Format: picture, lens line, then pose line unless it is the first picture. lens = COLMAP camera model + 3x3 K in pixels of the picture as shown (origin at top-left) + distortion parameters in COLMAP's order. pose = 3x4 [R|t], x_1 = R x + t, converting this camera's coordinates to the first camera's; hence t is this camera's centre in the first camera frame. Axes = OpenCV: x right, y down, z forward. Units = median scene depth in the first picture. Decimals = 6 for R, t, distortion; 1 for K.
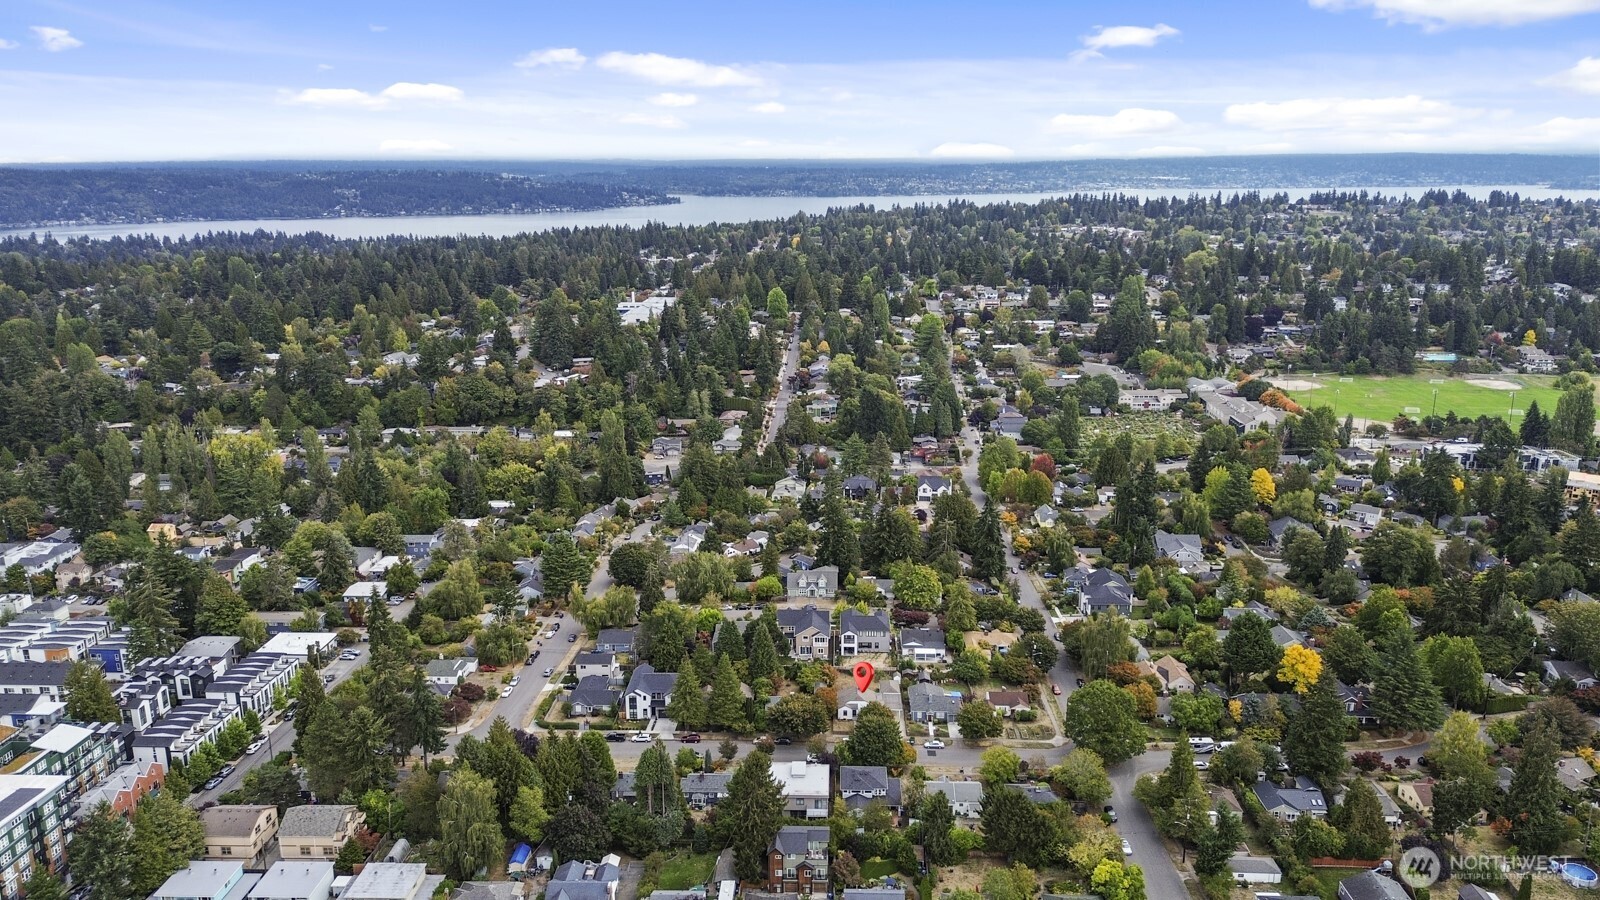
lens RADIAL K [[1130.9, 0, 800.7], [0, 1130.9, 441.7], [0, 0, 1]] dist [0.072811, -0.071493]
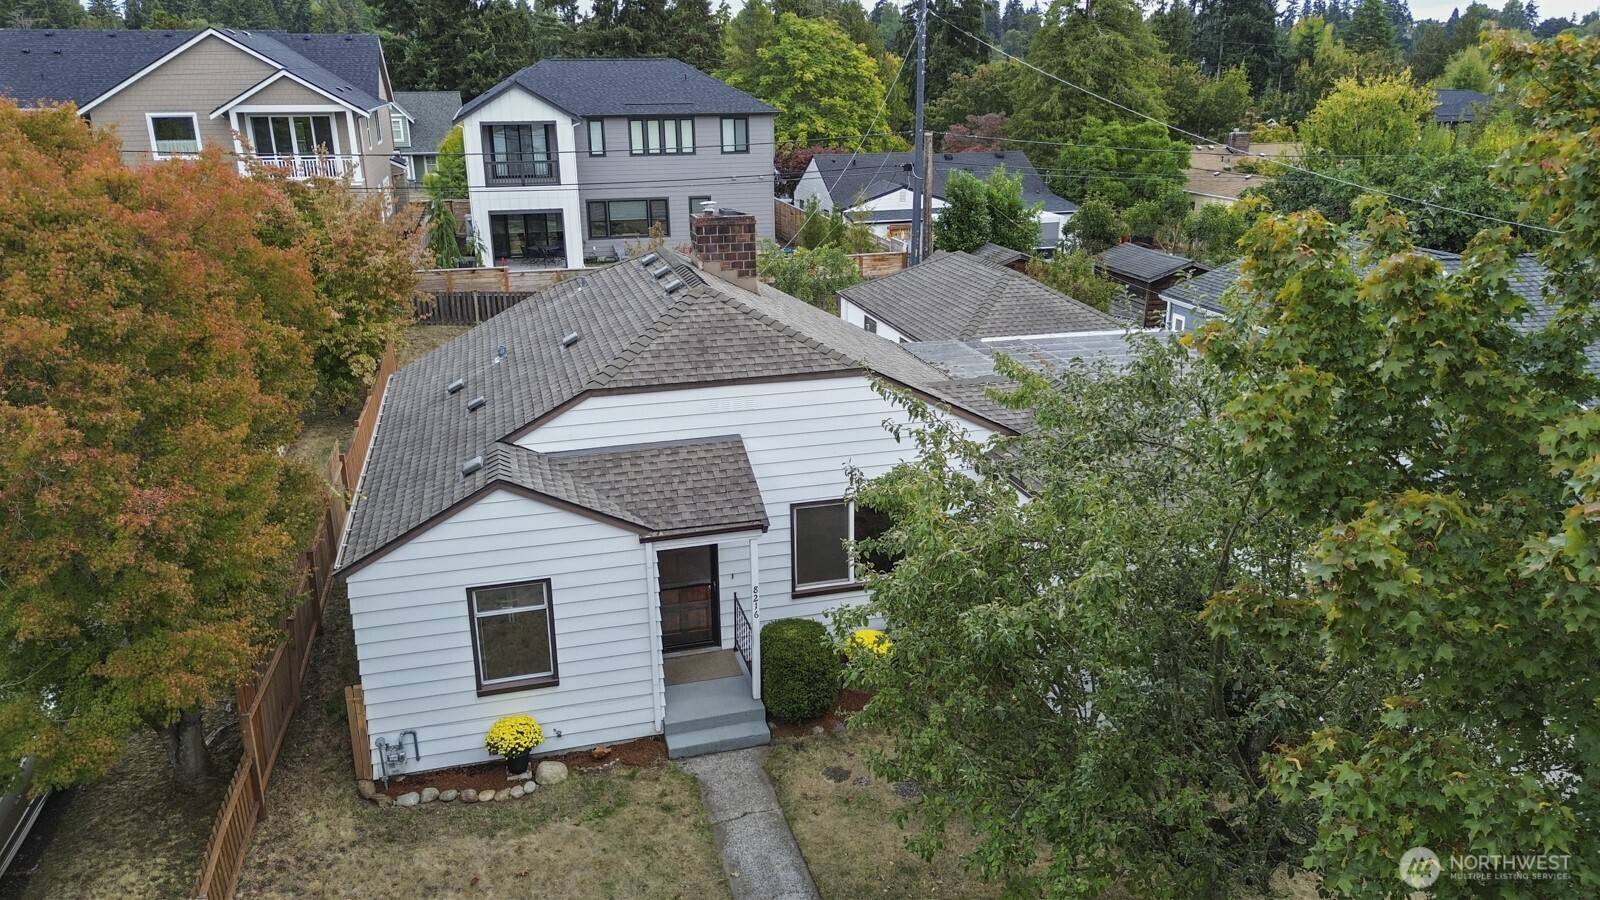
lens RADIAL K [[1130.9, 0, 800.7], [0, 1130.9, 441.7], [0, 0, 1]] dist [0.072811, -0.071493]
pose [[0.958751, -0.088020, 0.270274, 0.038544], [0.069393, 0.994556, 0.077735, 0.227808], [-0.275645, -0.055773, 0.959640, 0.949983]]
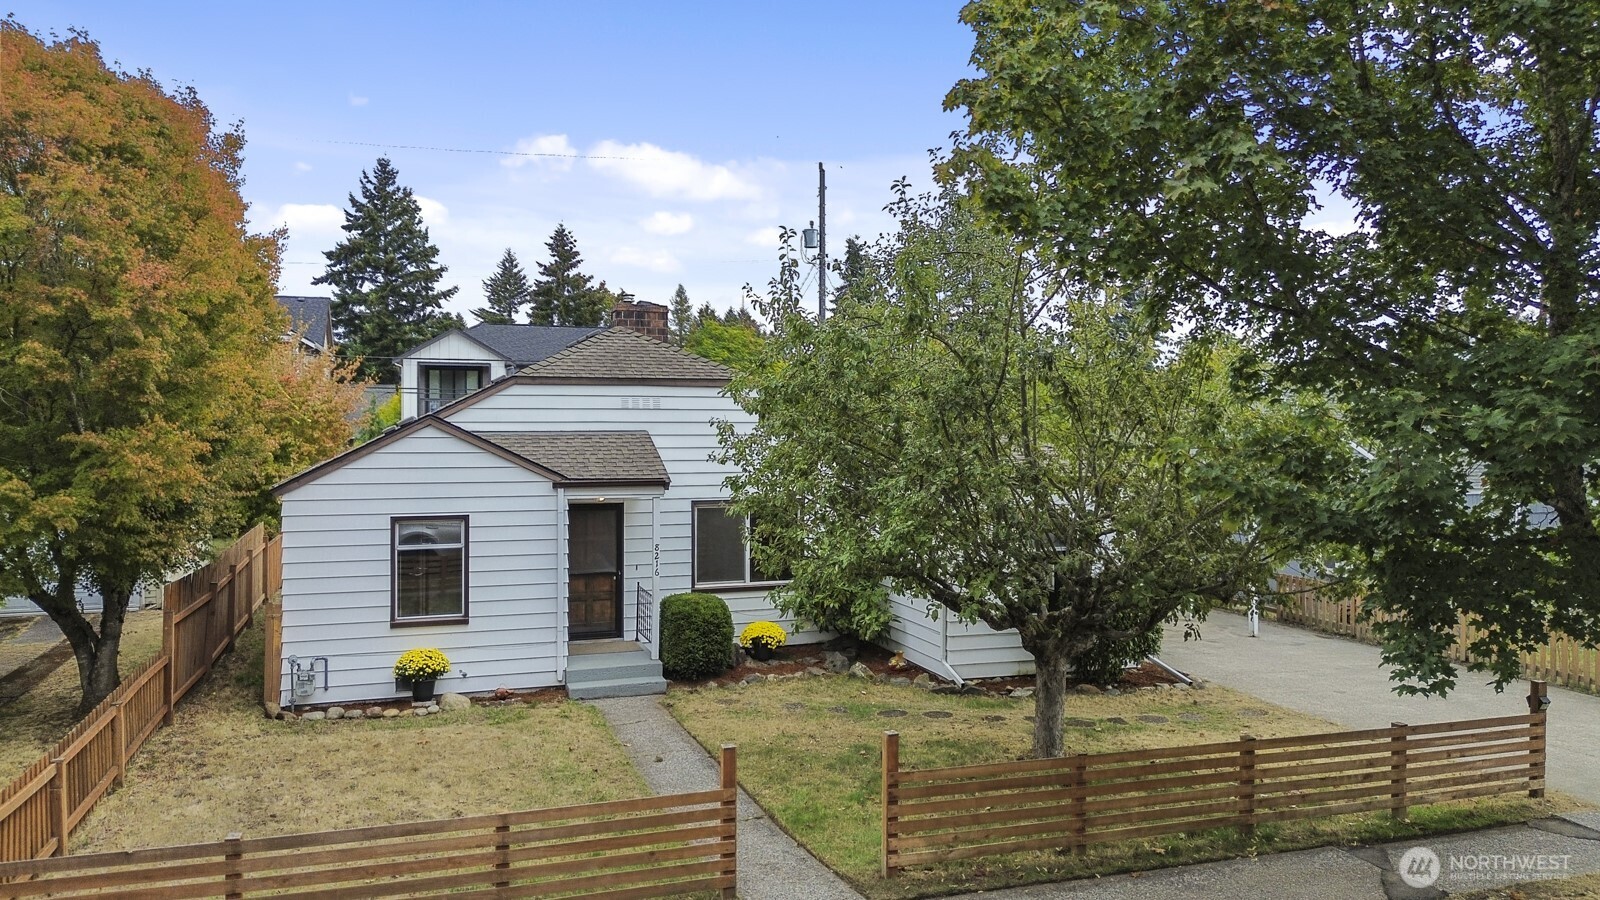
lens RADIAL K [[1130.9, 0, 800.7], [0, 1130.9, 441.7], [0, 0, 1]] dist [0.072811, -0.071493]
pose [[0.937483, 0.006442, 0.347971, 0.036842], [0.071515, 0.974927, -0.210721, 0.245968], [-0.340604, 0.222432, 0.913517, 0.943967]]
